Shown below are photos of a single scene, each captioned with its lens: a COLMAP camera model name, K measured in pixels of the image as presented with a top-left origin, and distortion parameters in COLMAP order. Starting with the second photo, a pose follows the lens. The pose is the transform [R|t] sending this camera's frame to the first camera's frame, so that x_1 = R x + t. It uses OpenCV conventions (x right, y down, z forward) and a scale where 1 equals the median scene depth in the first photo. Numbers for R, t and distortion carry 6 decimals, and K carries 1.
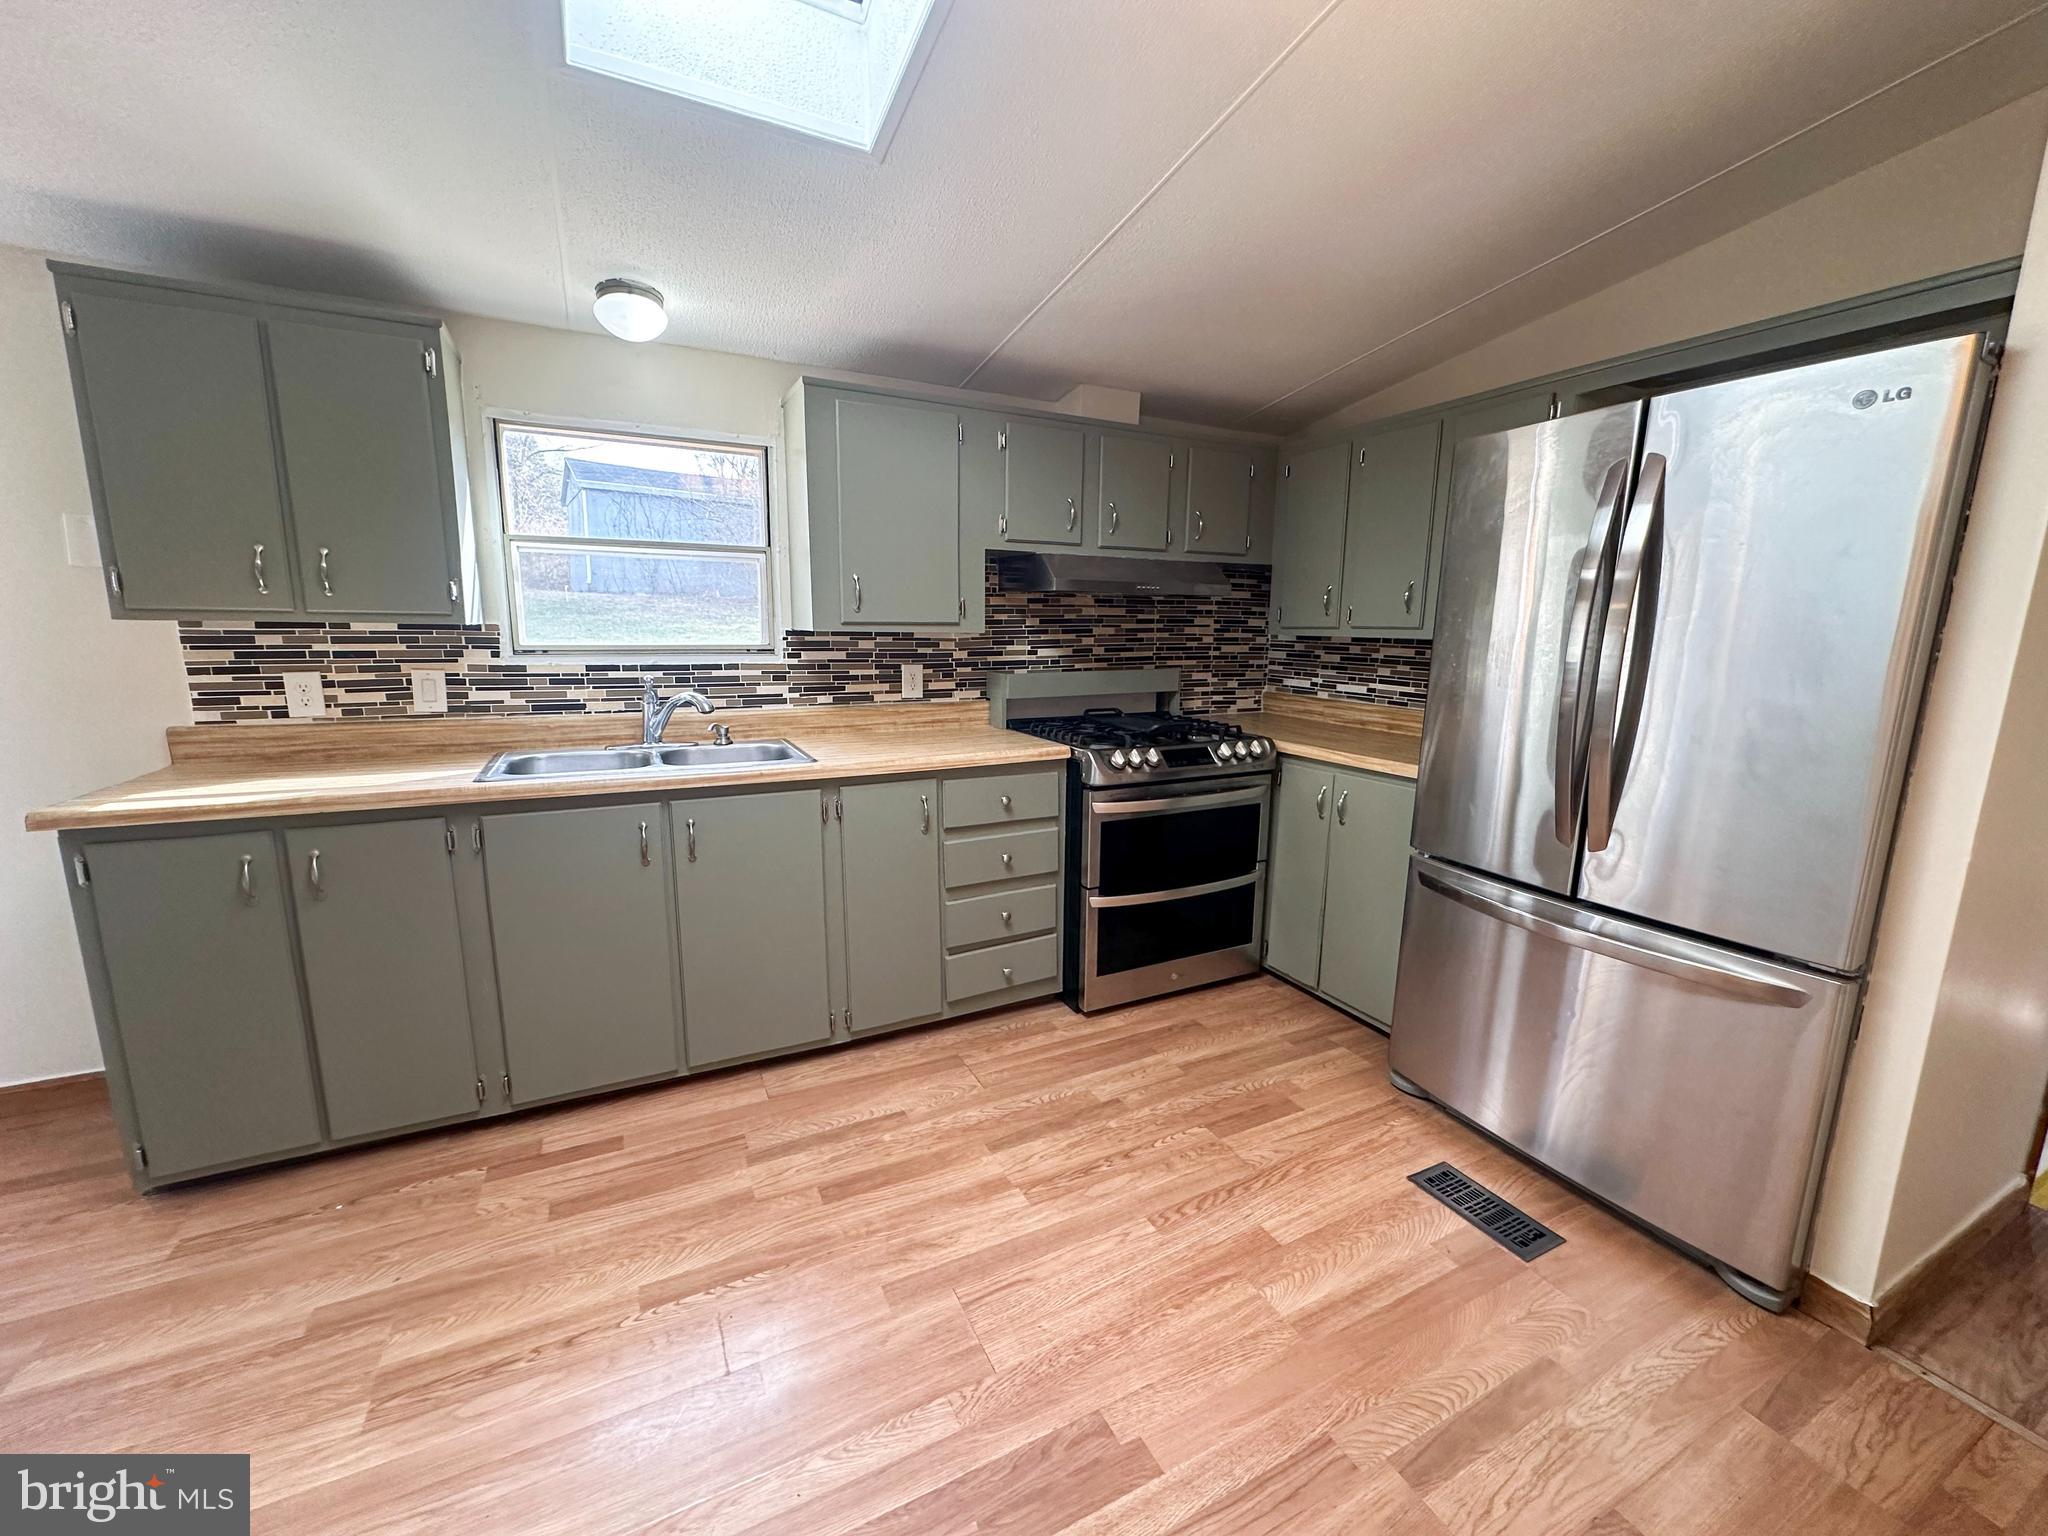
lens RADIAL K [[814.5, 0, 1023.7], [0, 814.5, 762.4], [0, 0, 1]] dist [-0.001827, 0.000150]
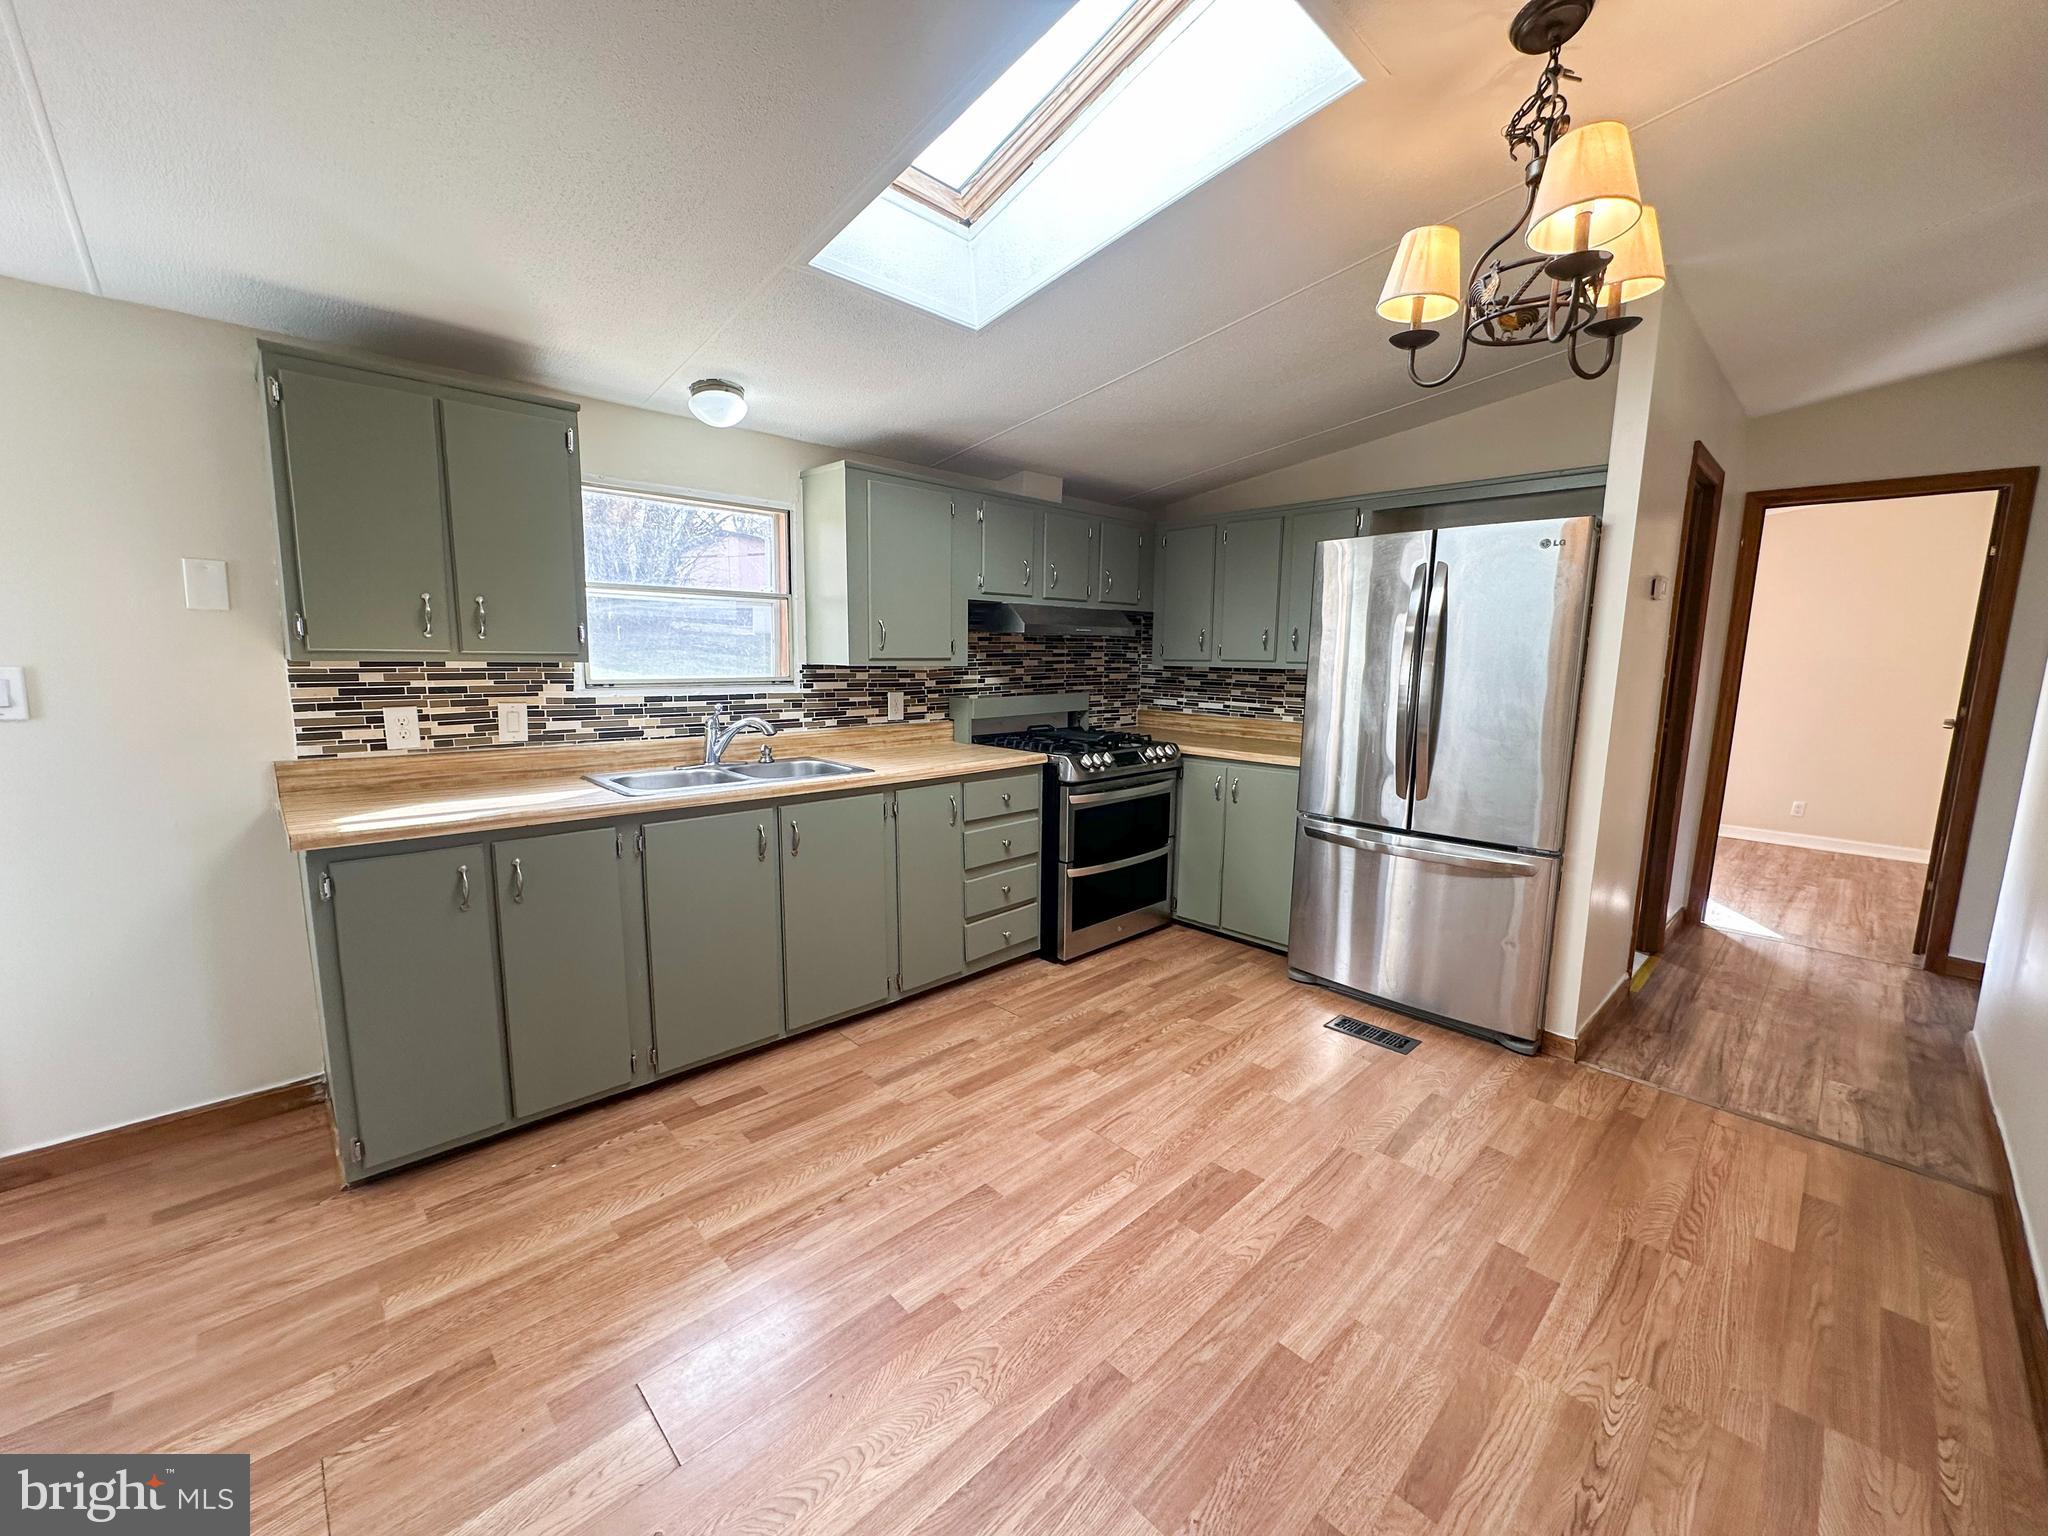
lens RADIAL K [[814.5, 0, 1024.8], [0, 814.5, 761.5], [0, 0, 1]] dist [-0.001827, 0.000150]
pose [[0.955376, -0.039320, 0.292764, -0.437749], [0.048659, 0.998510, -0.024684, 0.028456], [-0.291357, 0.037828, 0.955866, -0.273647]]
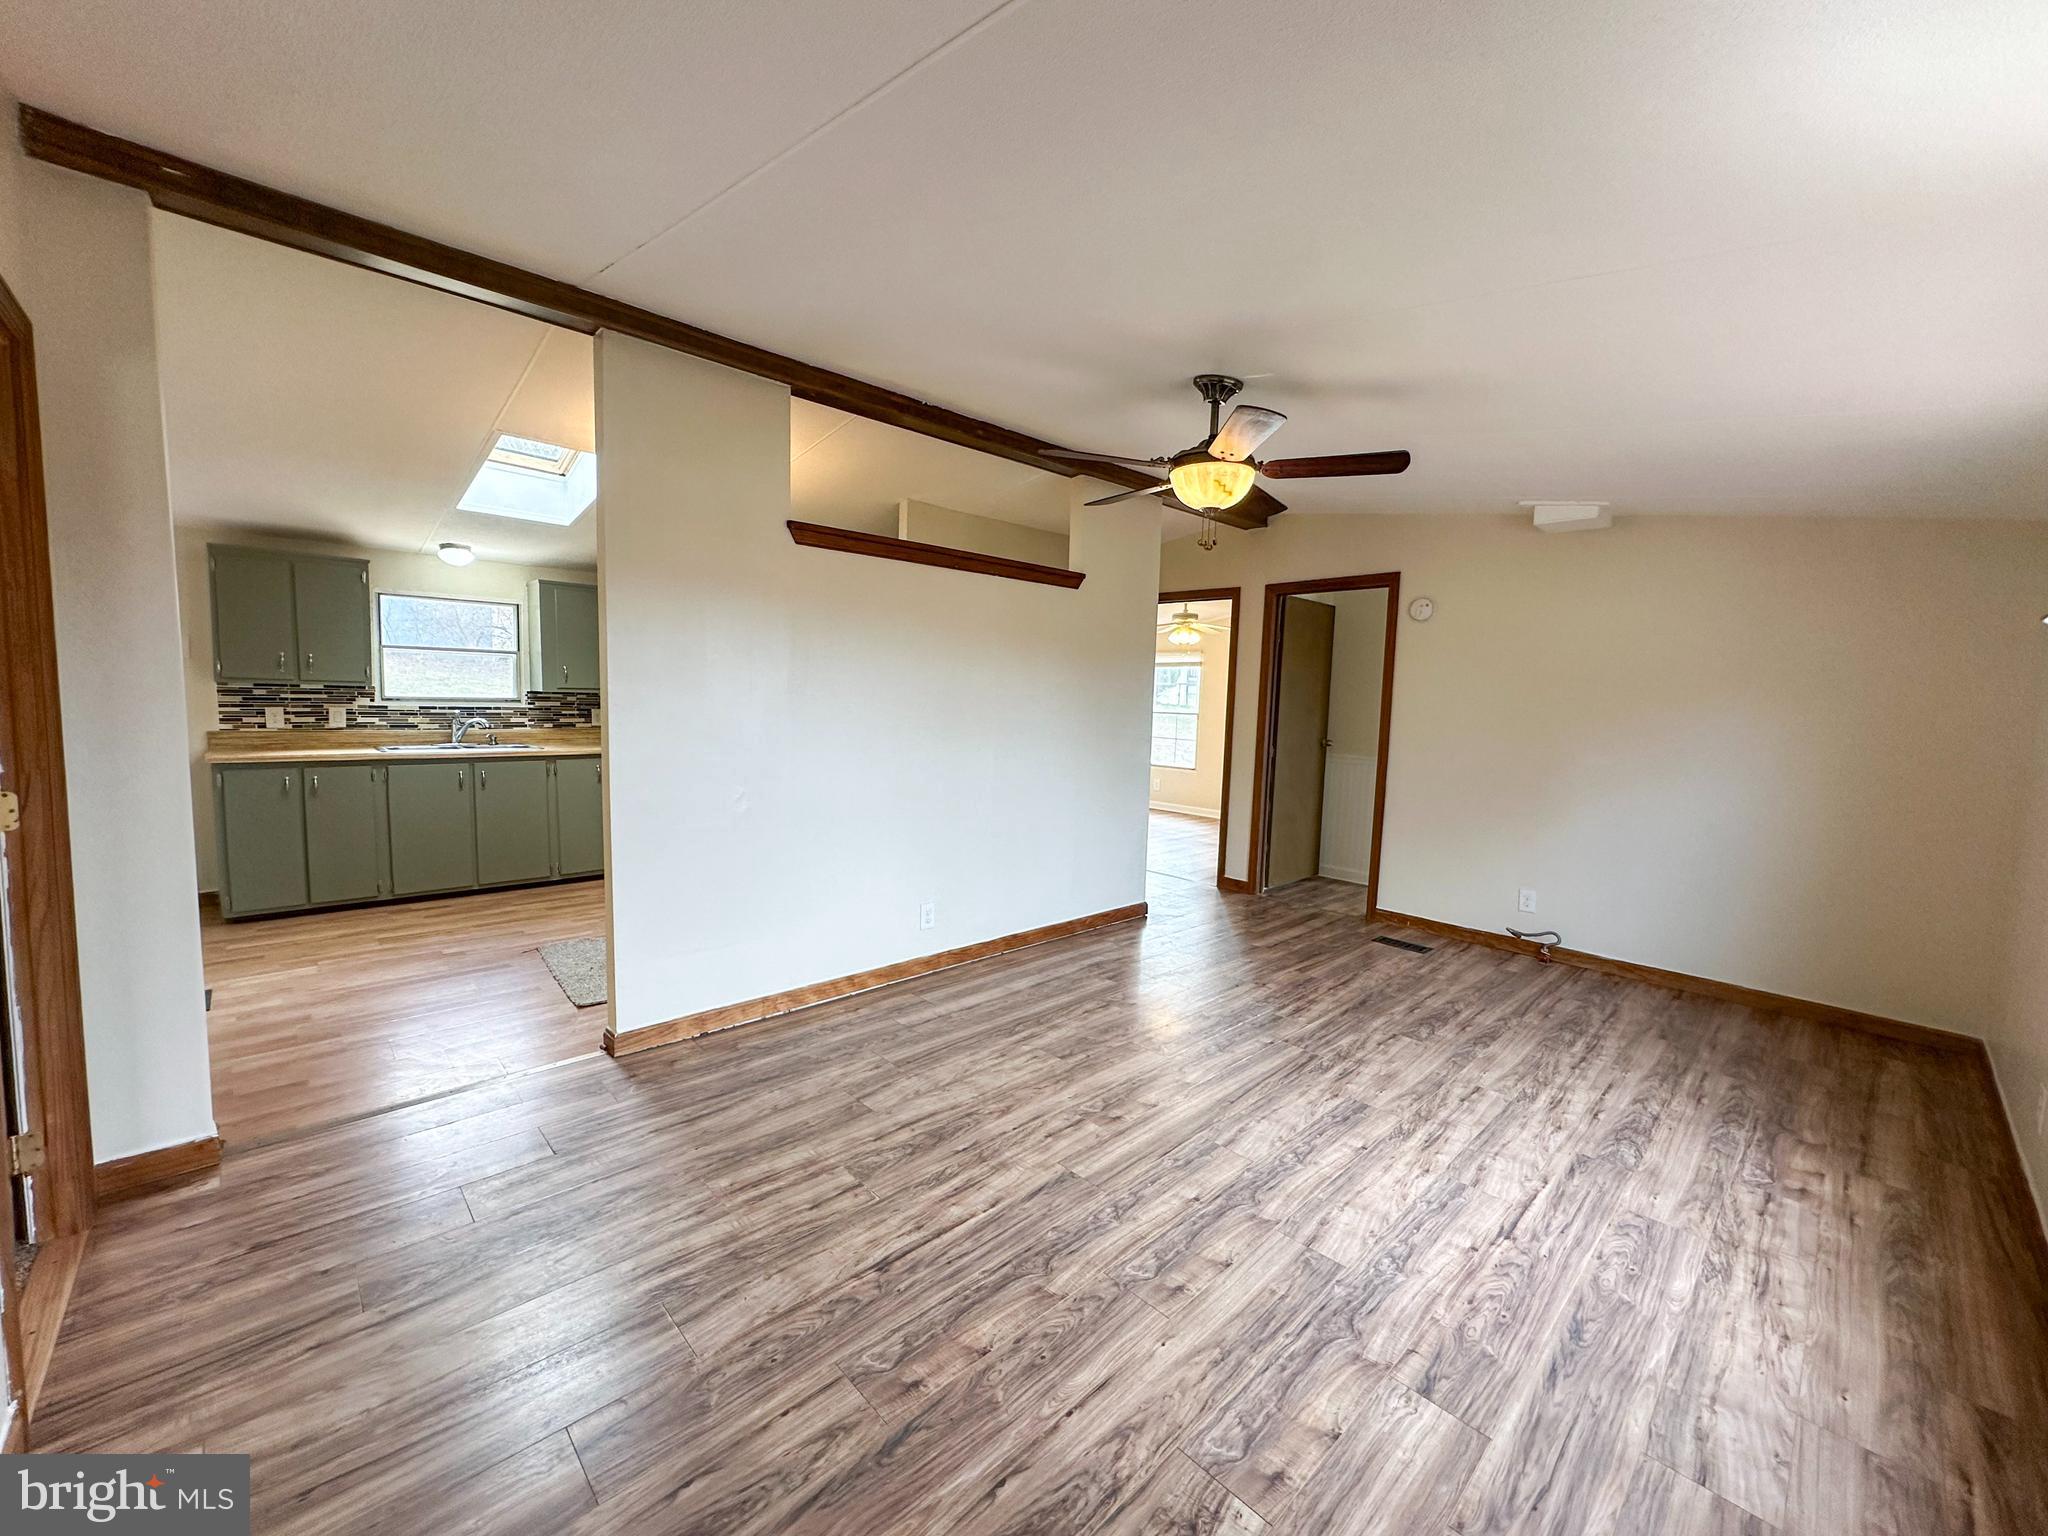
lens RADIAL K [[814.5, 0, 1024.6], [0, 814.5, 766.7], [0, 0, 1]] dist [-0.001827, 0.000150]
pose [[0.957977, -0.011575, 0.286611, 0.409904], [0.032959, 0.997009, -0.069899, 0.273597], [-0.284945, 0.076408, 0.955494, -1.676911]]
